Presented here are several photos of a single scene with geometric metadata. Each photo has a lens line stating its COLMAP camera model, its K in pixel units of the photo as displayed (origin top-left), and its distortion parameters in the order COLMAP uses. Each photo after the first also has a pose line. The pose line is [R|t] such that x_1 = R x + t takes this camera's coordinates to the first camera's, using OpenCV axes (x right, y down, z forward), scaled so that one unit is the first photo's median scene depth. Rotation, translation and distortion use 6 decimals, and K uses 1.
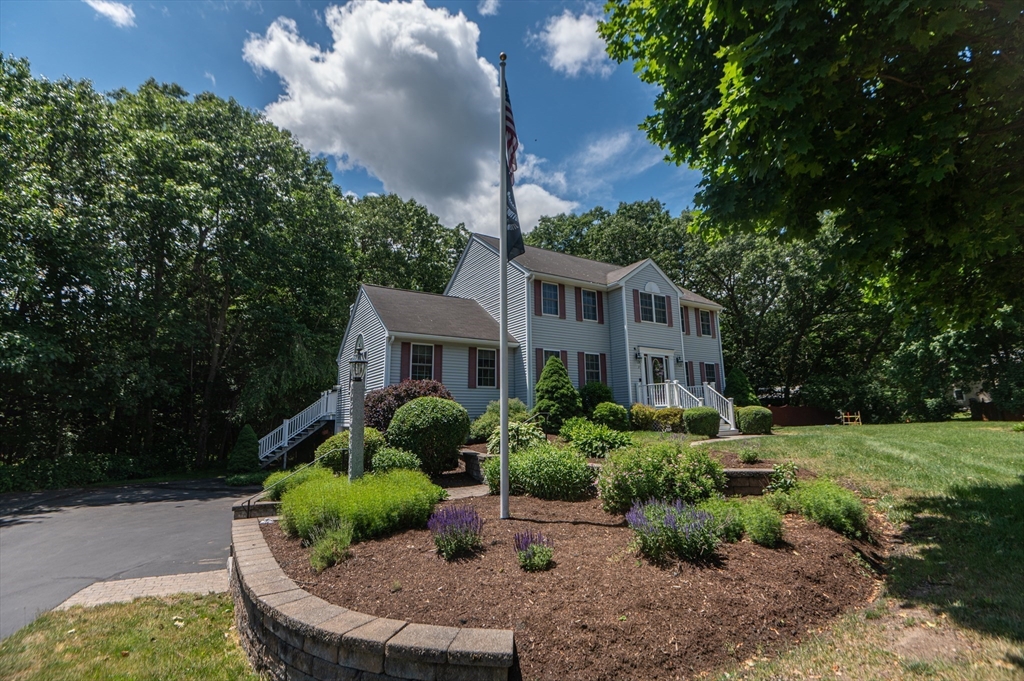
lens RADIAL K [[471.9, 0, 517.4], [0, 471.9, 327.6], [0, 0, 1]] dist [-0.001445, -0.026847]
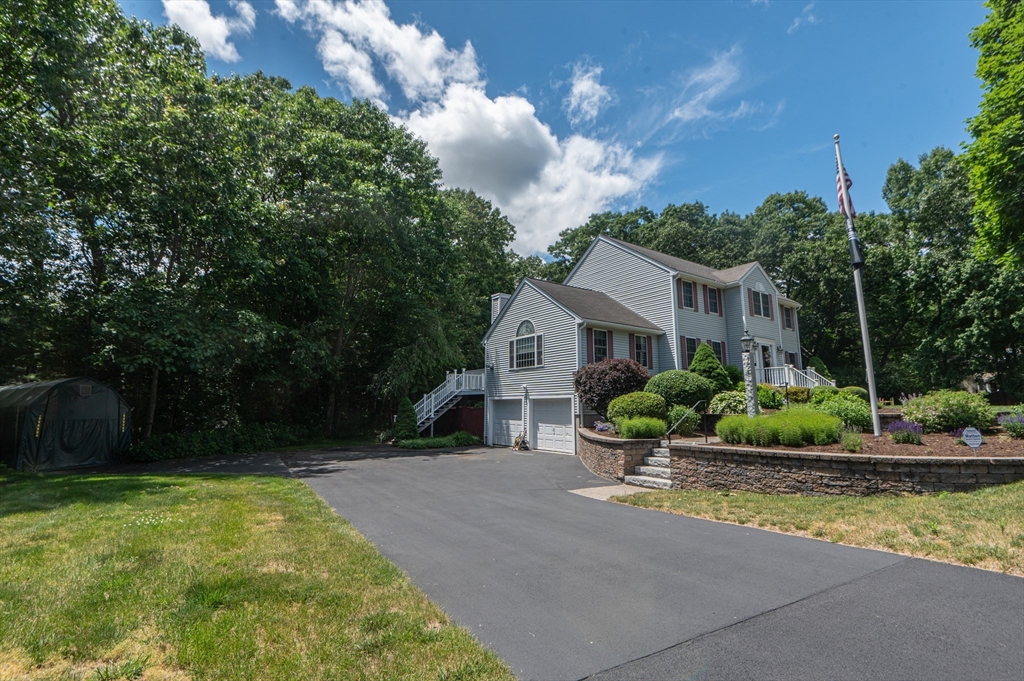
lens RADIAL K [[471.9, 0, 517.4], [0, 471.9, 327.6], [0, 0, 1]] dist [-0.001445, -0.026847]
pose [[0.998469, 0.024170, 0.049758, -0.378730], [-0.025270, 0.999447, 0.021600, 0.007108], [-0.049208, -0.022824, 0.998528, -0.149440]]
